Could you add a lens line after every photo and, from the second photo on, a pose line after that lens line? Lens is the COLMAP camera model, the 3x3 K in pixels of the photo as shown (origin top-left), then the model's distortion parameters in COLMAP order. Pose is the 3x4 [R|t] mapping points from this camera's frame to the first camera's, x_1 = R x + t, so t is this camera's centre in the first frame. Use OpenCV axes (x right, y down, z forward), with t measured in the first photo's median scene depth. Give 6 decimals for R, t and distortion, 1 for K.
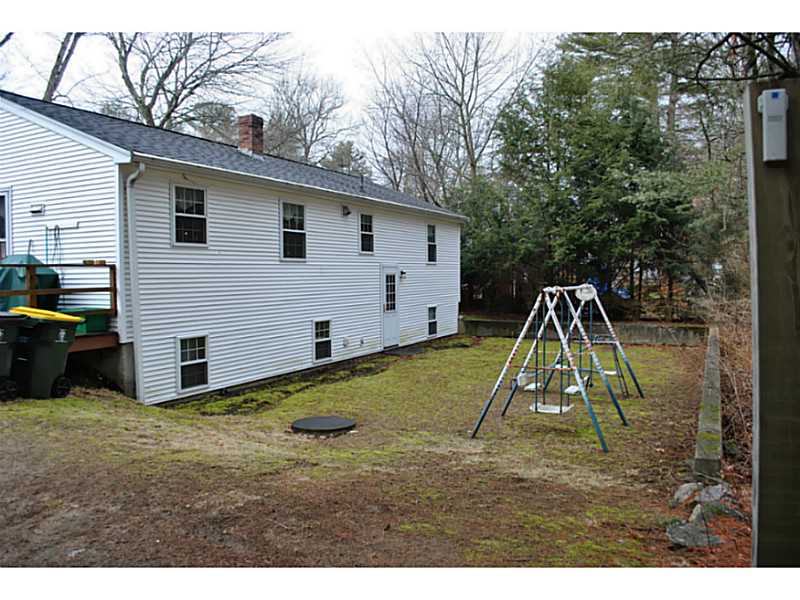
lens RADIAL K [[629.3, 0, 399.1], [0, 629.3, 301.3], [0, 0, 1]] dist [-0.083827, 0.004076]
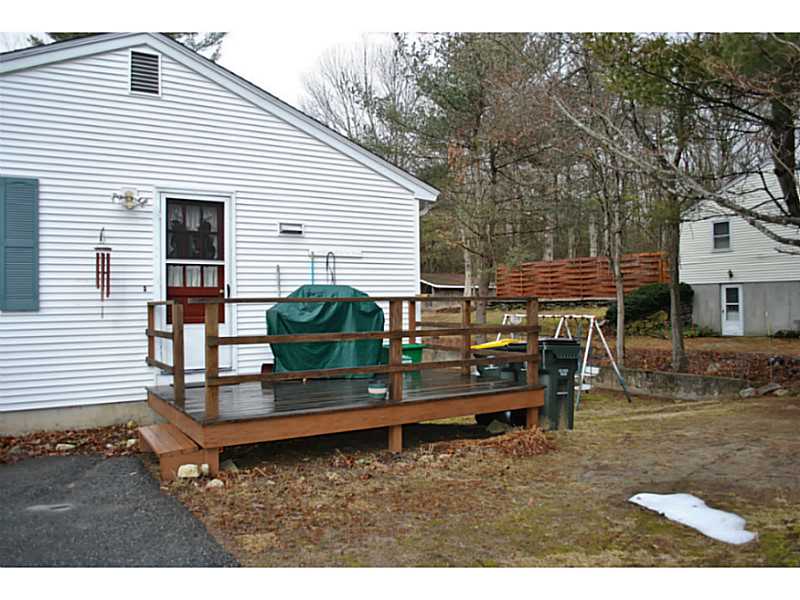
lens RADIAL K [[629.3, 0, 400.5], [0, 629.3, 301.2], [0, 0, 1]] dist [-0.083827, 0.004076]
pose [[0.528792, 0.007066, 0.848722, -1.205717], [0.047536, 0.998149, -0.037927, -0.017438], [-0.847419, 0.060400, 0.527478, 0.443371]]
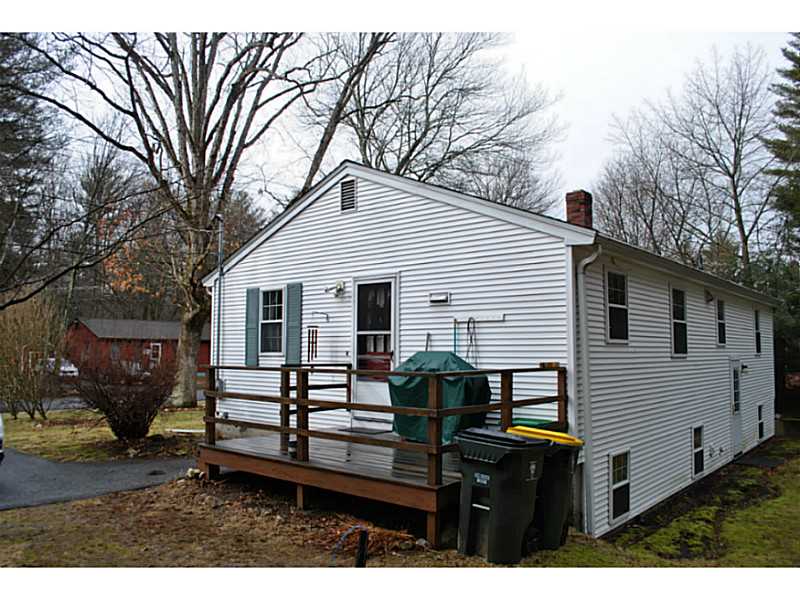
lens RADIAL K [[629.3, 0, 401.7], [0, 629.3, 301.4], [0, 0, 1]] dist [-0.083827, 0.004076]
pose [[0.971791, -0.005646, -0.235777, -0.431072], [-0.023694, 0.992318, -0.121420, -0.036632], [0.234651, 0.123581, 0.964192, 0.127483]]
